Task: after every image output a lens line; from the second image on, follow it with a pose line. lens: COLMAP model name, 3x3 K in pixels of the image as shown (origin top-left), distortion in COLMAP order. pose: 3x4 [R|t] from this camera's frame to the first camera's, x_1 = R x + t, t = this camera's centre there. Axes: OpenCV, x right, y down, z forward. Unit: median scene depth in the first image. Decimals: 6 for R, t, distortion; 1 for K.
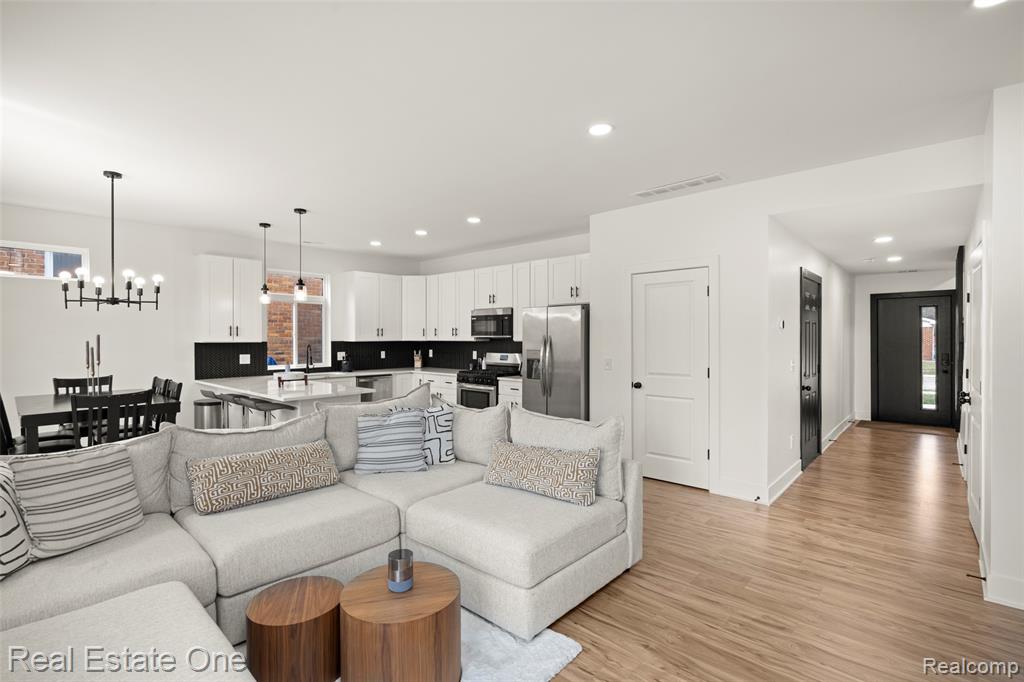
lens RADIAL K [[486.2, 0, 512.4], [0, 486.2, 340.6], [0, 0, 1]] dist [-0.011057, -0.000397]
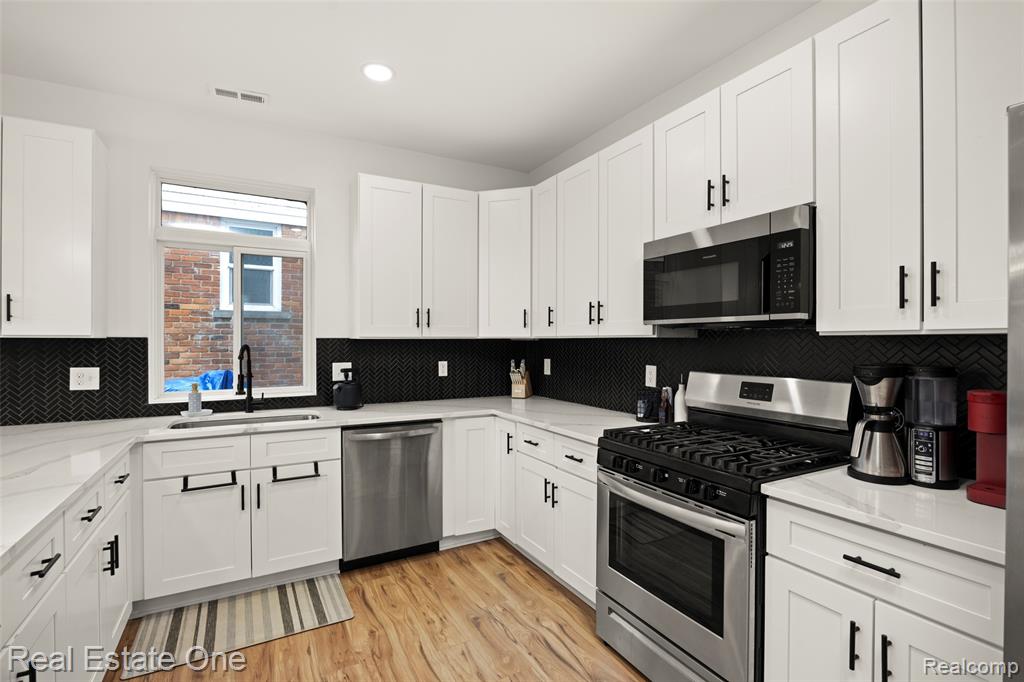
lens RADIAL K [[486.2, 0, 511.6], [0, 486.2, 341.8], [0, 0, 1]] dist [-0.011057, -0.000397]
pose [[0.948490, 0.002547, -0.316797, -0.062440], [-0.004560, 0.999974, -0.005614, 0.006515], [0.316775, 0.006769, 0.948477, 0.634358]]
